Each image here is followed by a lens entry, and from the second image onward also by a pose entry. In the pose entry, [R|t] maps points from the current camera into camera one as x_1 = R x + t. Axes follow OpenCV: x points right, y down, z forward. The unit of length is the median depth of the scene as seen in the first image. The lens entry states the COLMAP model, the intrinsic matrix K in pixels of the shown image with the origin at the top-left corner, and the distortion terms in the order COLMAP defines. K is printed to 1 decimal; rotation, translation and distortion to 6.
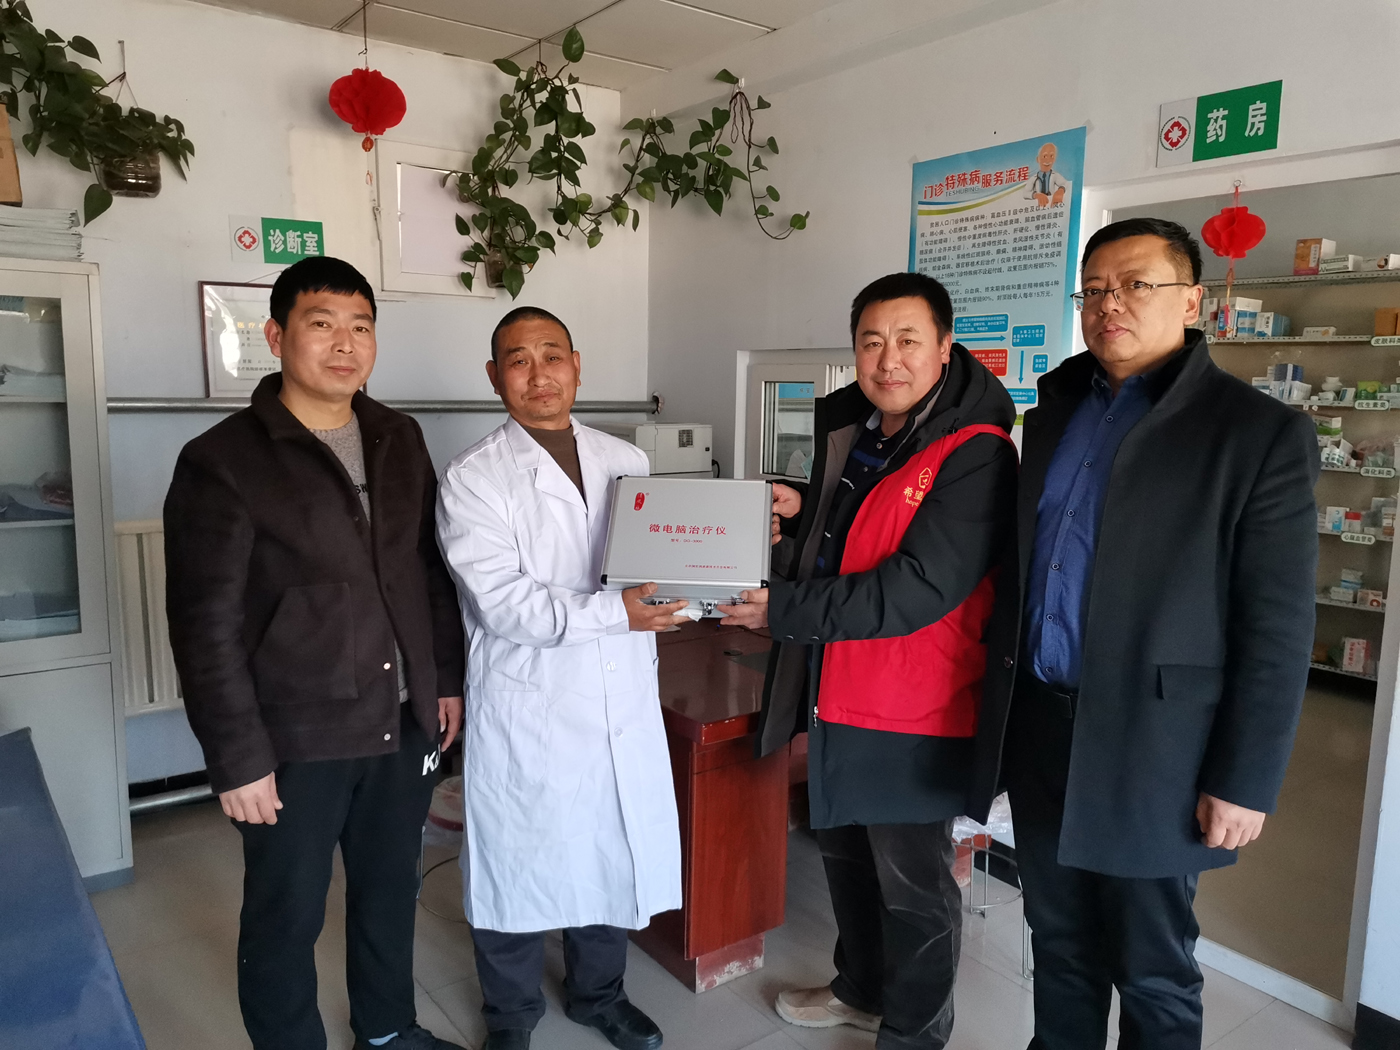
lens RADIAL K [[1051.8, 0, 708.3], [0, 1051.8, 524.7], [0, 0, 1]] dist [0.089592, -0.108894]
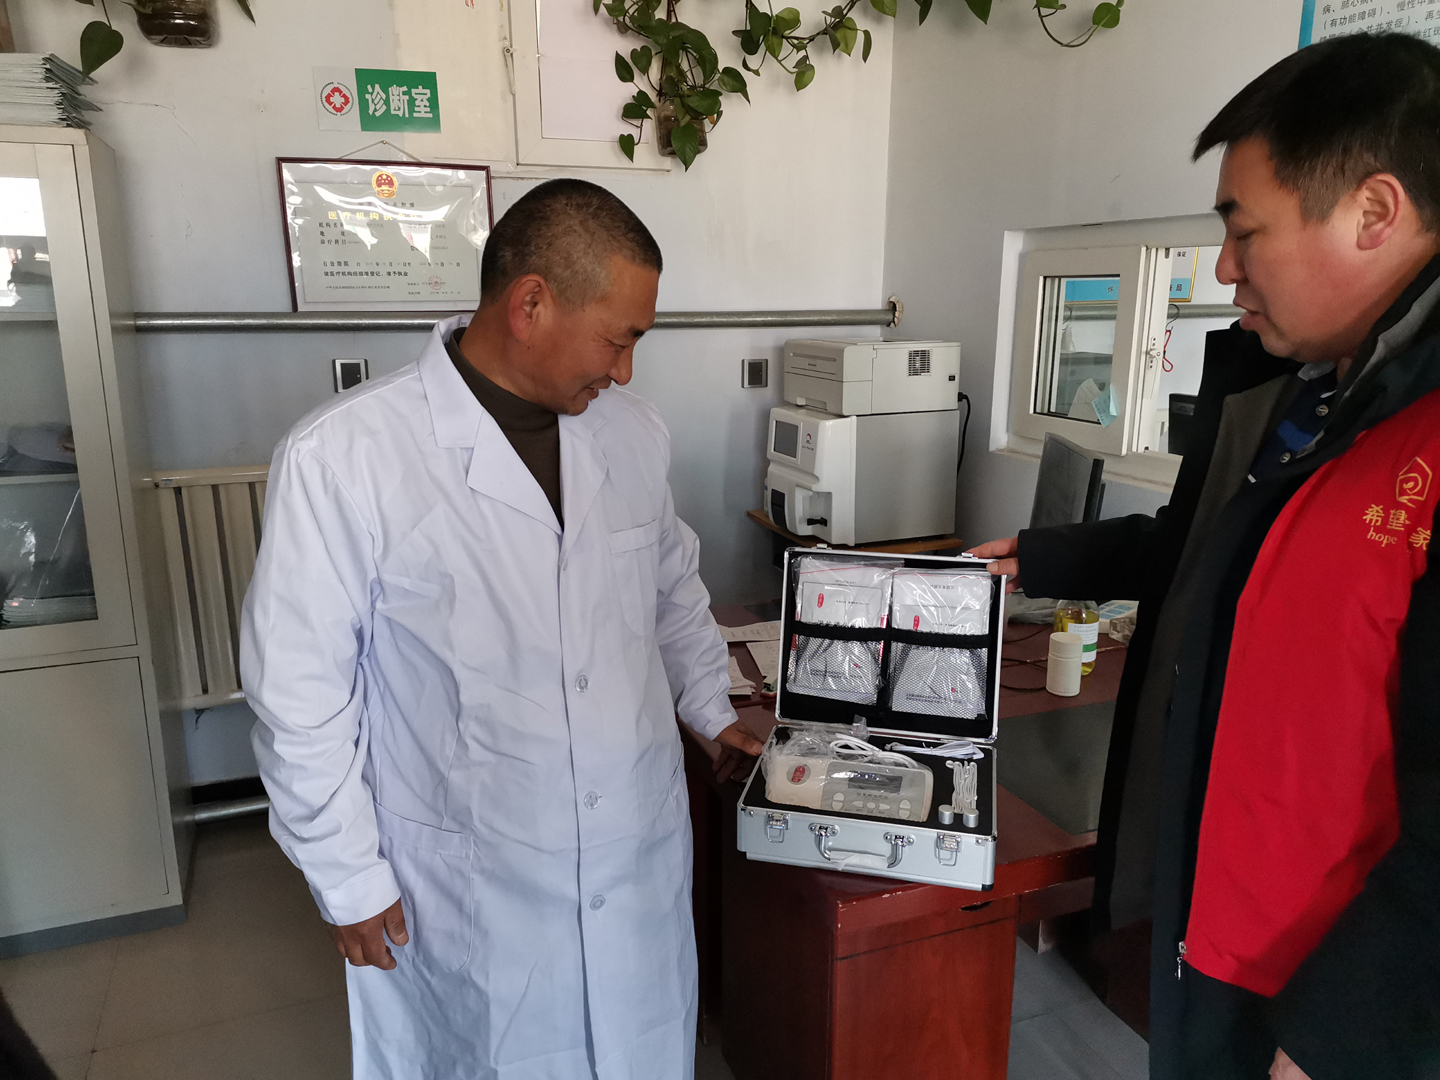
lens RADIAL K [[1081.9, 0, 717.9], [0, 1081.9, 545.2], [0, 0, 1]] dist [0.089592, -0.108894]
pose [[0.963197, 0.045018, -0.264998, 0.046584], [-0.019840, 0.995093, 0.096934, -0.028954], [0.268062, -0.088109, 0.959364, 0.263655]]
